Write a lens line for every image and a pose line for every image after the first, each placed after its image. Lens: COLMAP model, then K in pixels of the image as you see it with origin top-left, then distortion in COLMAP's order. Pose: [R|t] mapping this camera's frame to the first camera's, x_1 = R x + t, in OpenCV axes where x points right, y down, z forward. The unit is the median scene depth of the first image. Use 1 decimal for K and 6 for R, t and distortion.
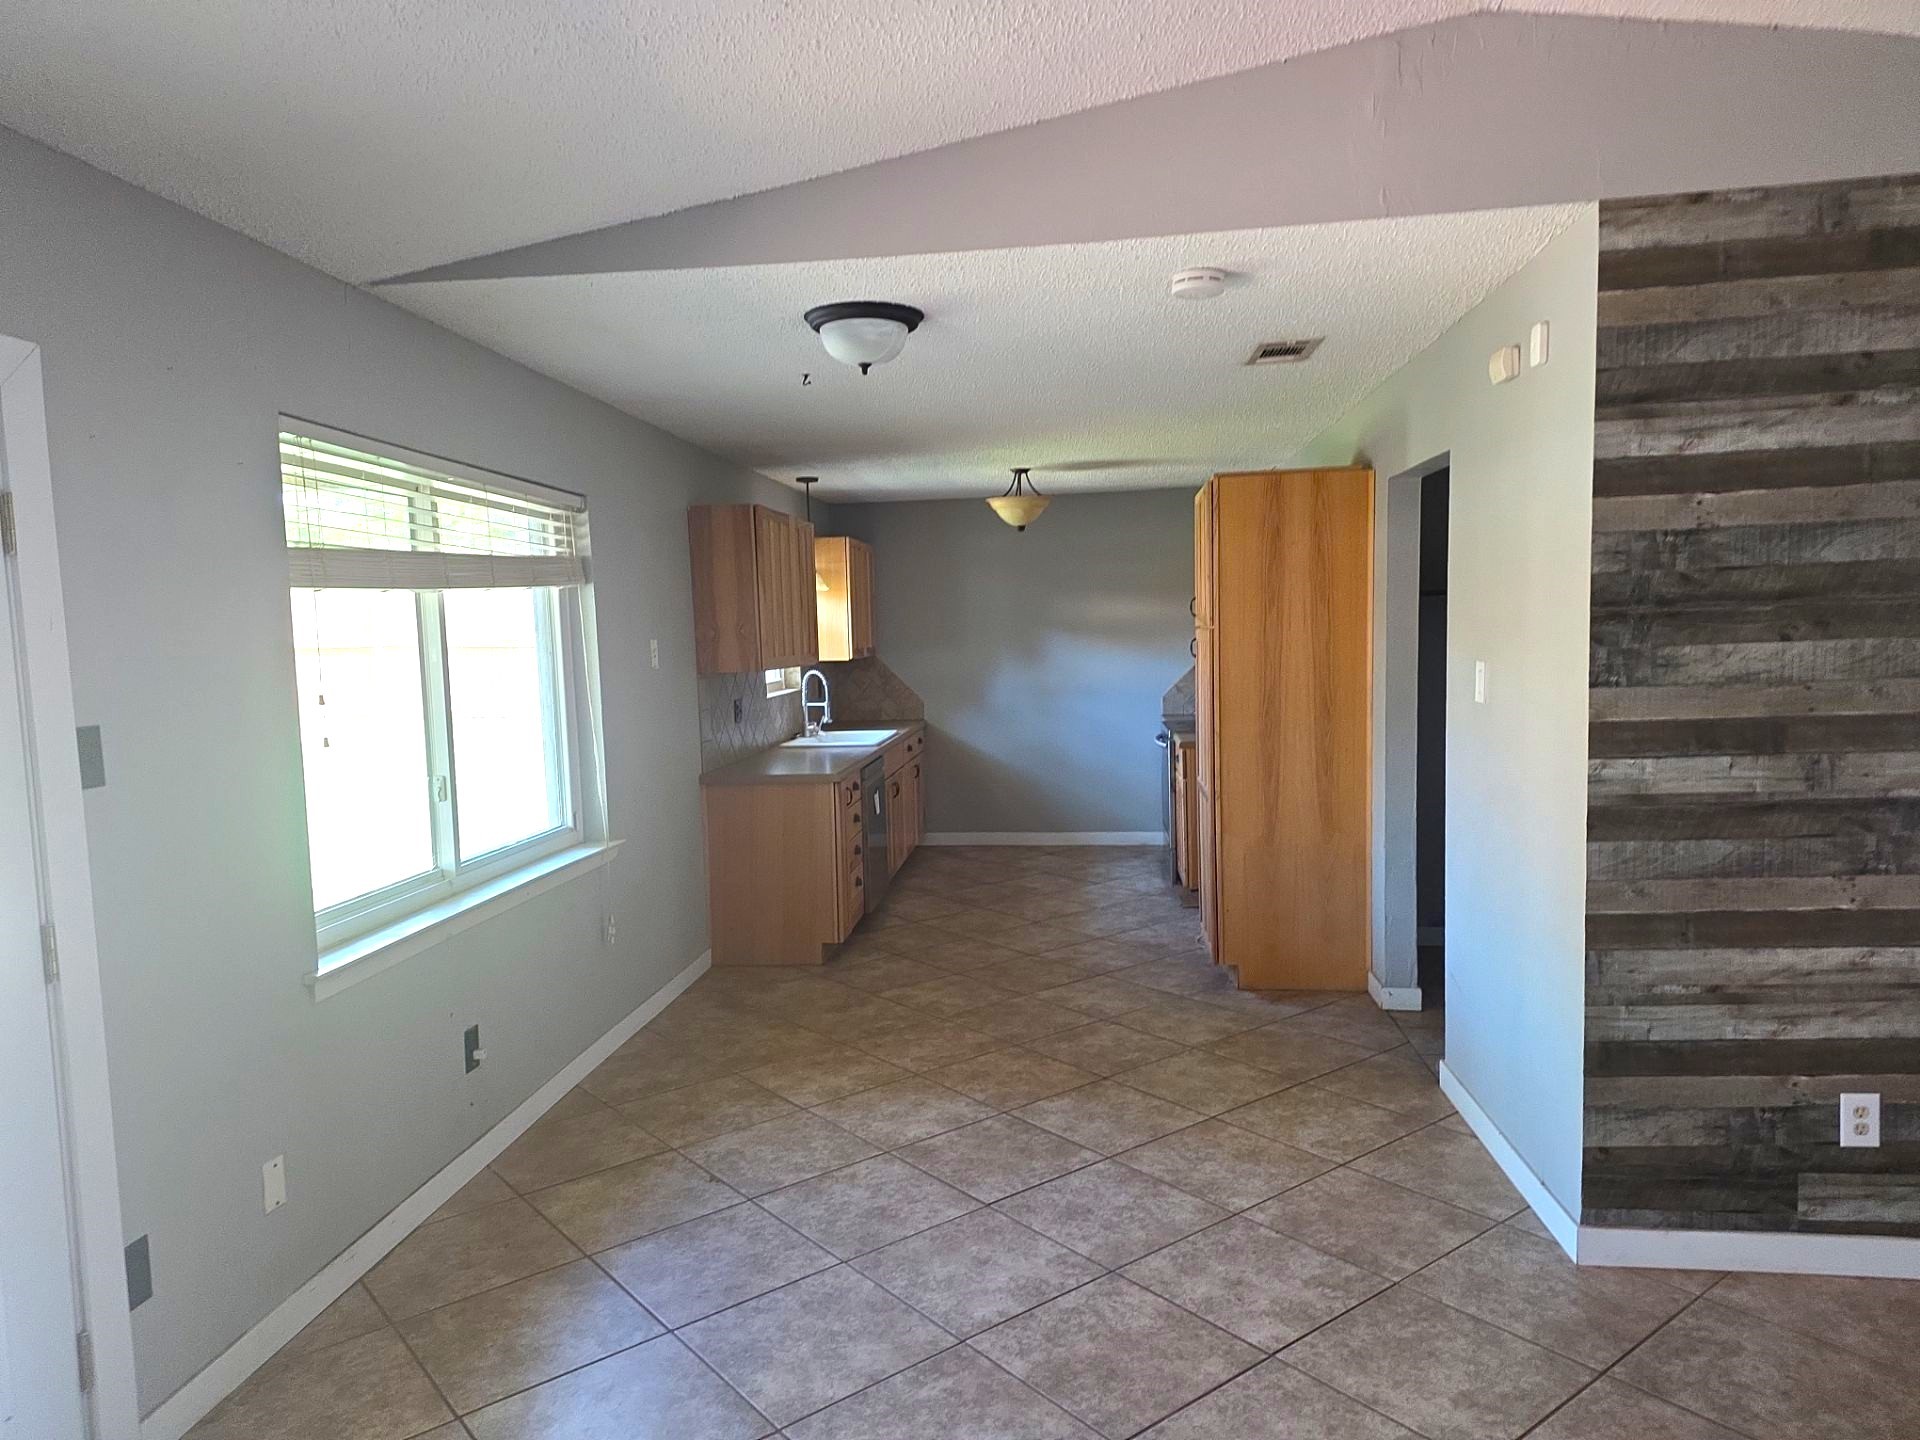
lens RADIAL K [[1292.9, 0, 955.2], [0, 1292.9, 724.8], [0, 0, 1]] dist [0.008434, -0.001732]
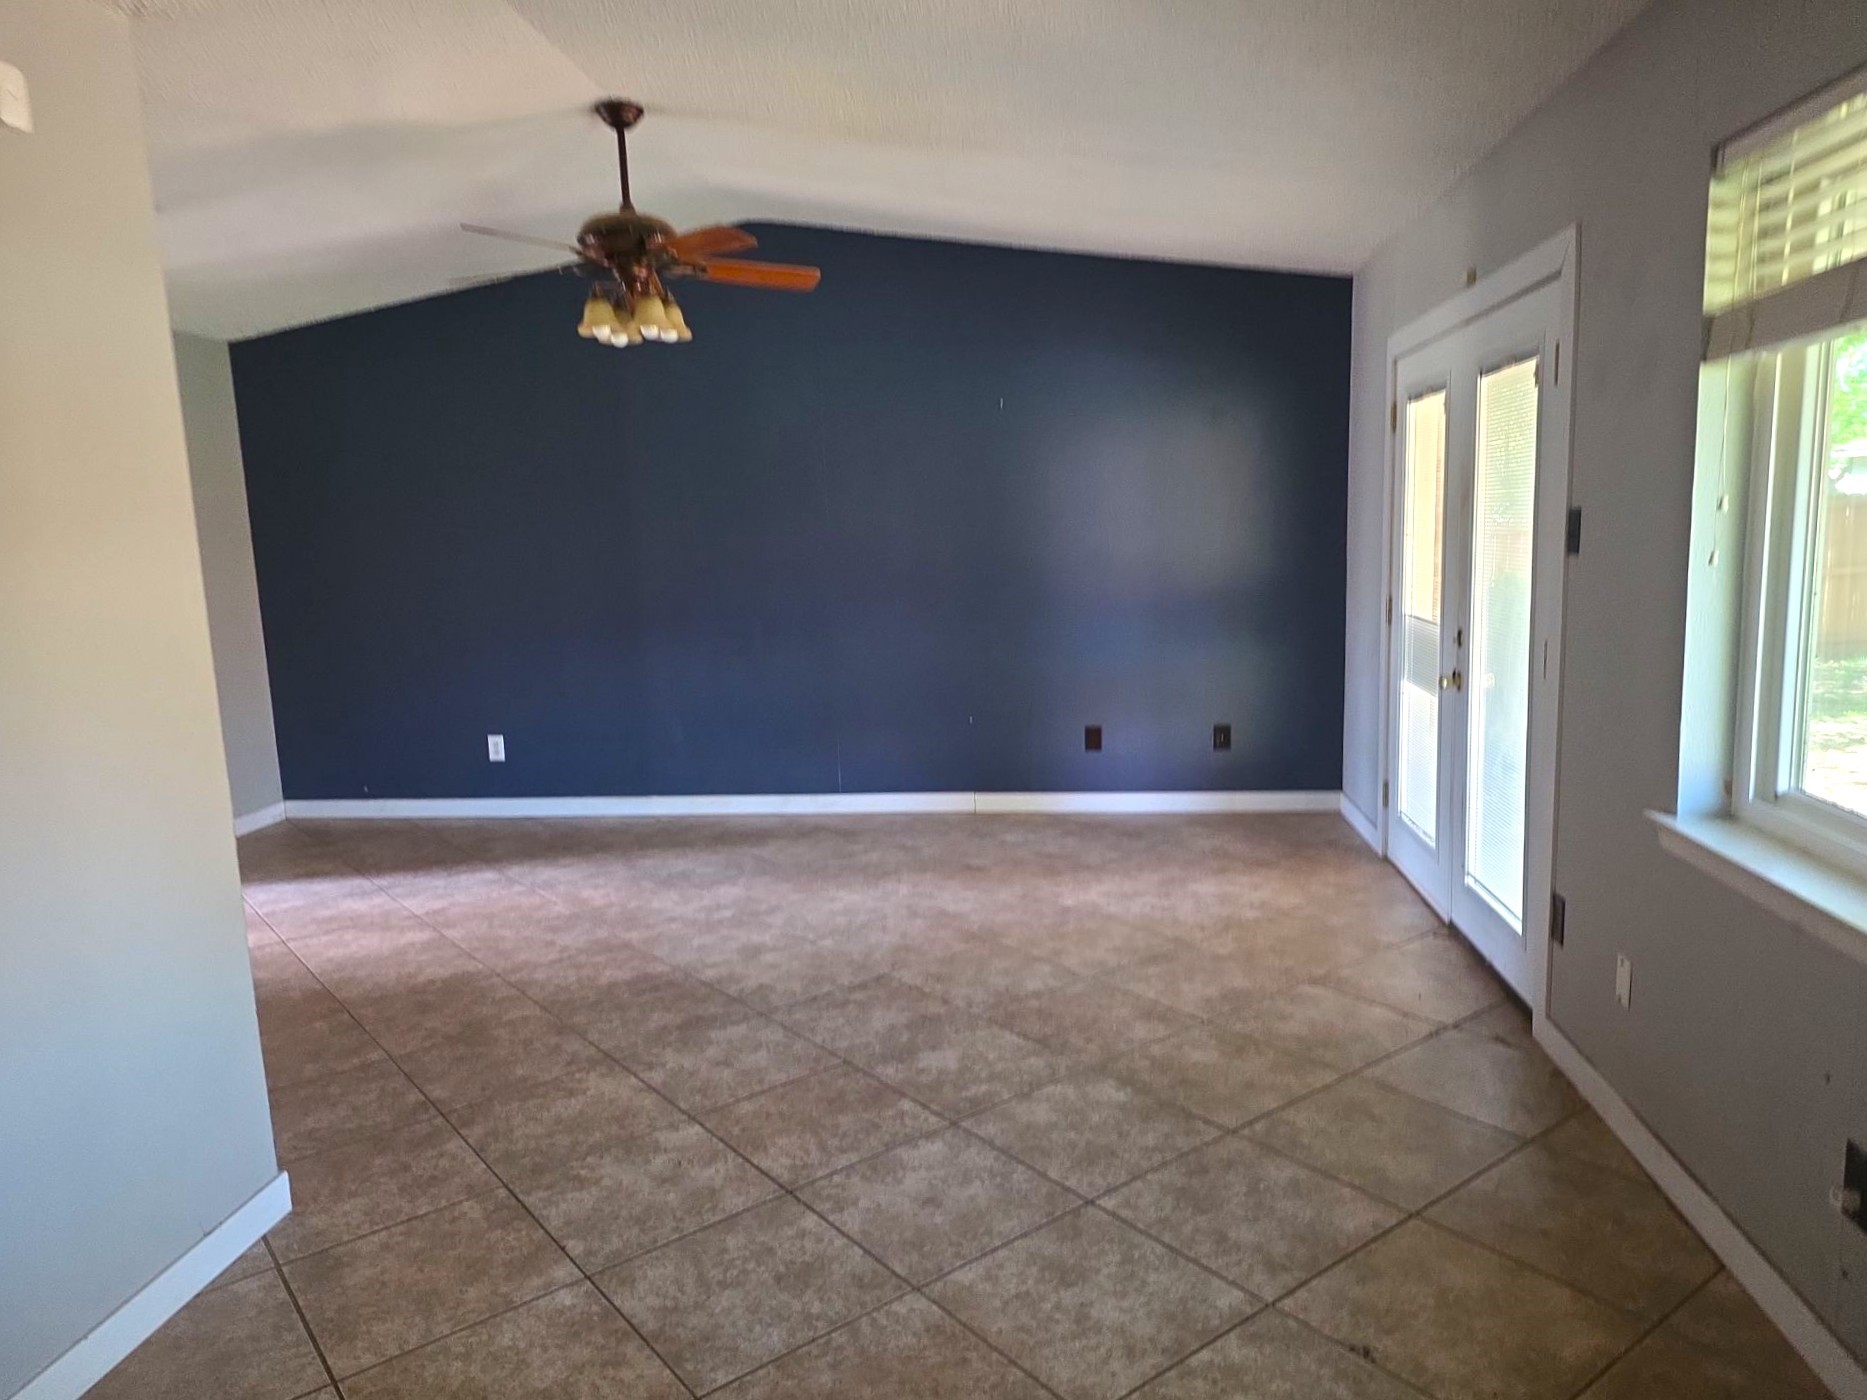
lens RADIAL K [[1257.2, 0, 933.4], [0, 1257.2, 702.8], [0, 0, 1]] dist [0.008434, -0.001732]
pose [[-0.997583, 0.065196, 0.024013, -0.026242], [0.068859, 0.973802, 0.216722, -0.108140], [-0.009255, 0.217852, -0.975938, 1.929296]]
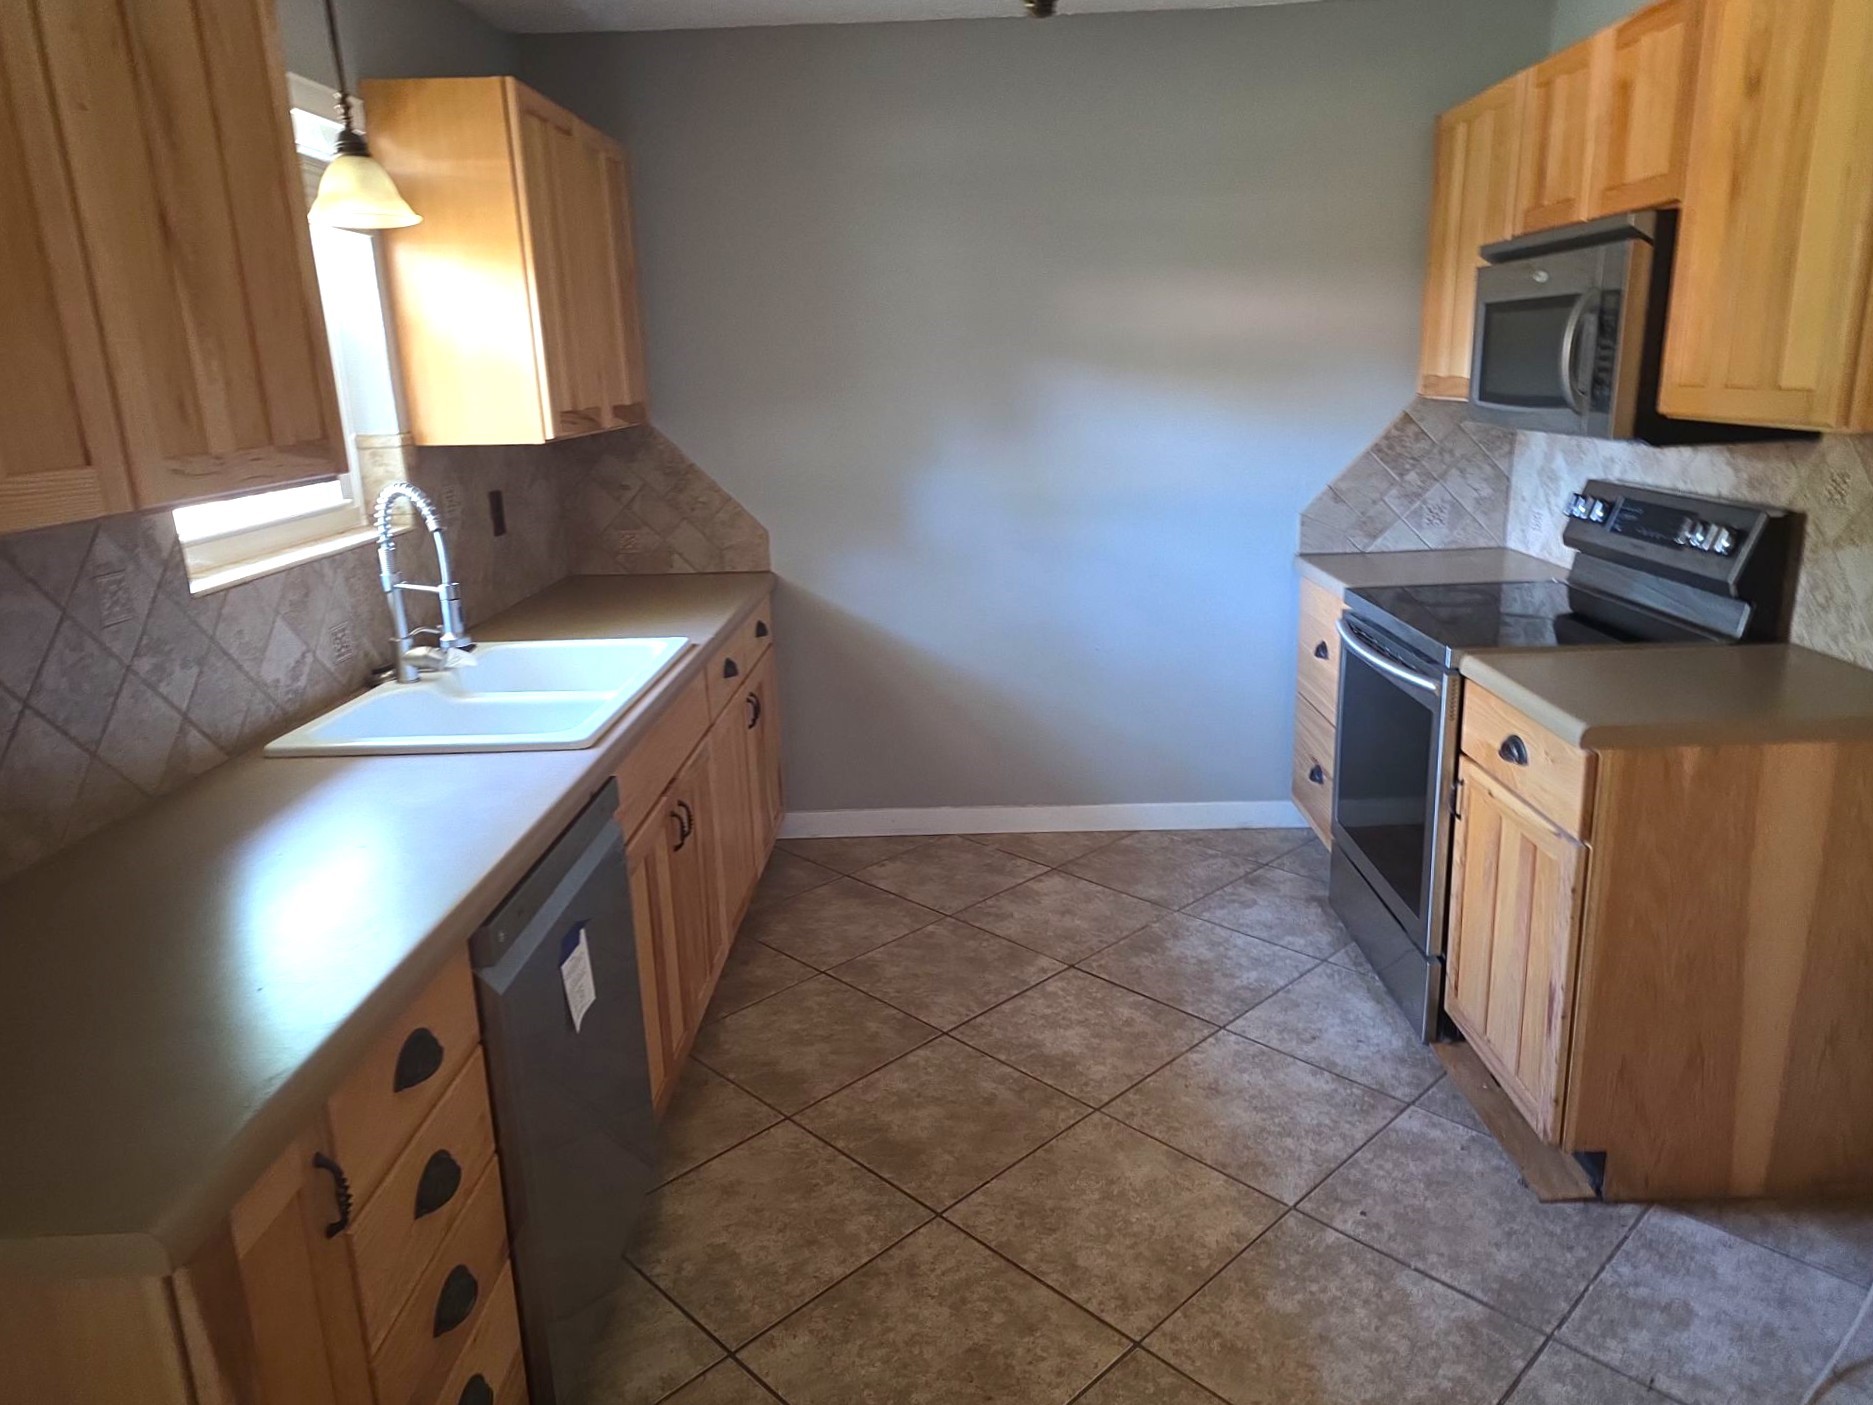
lens RADIAL K [[1261.2, 0, 951.3], [0, 1261.2, 704.8], [0, 0, 1]] dist [0.008434, -0.001732]
pose [[0.995741, -0.025371, 0.088639, -0.000898], [0.008717, 0.982992, 0.183439, -0.017589], [-0.091786, -0.181885, 0.979027, 0.264229]]
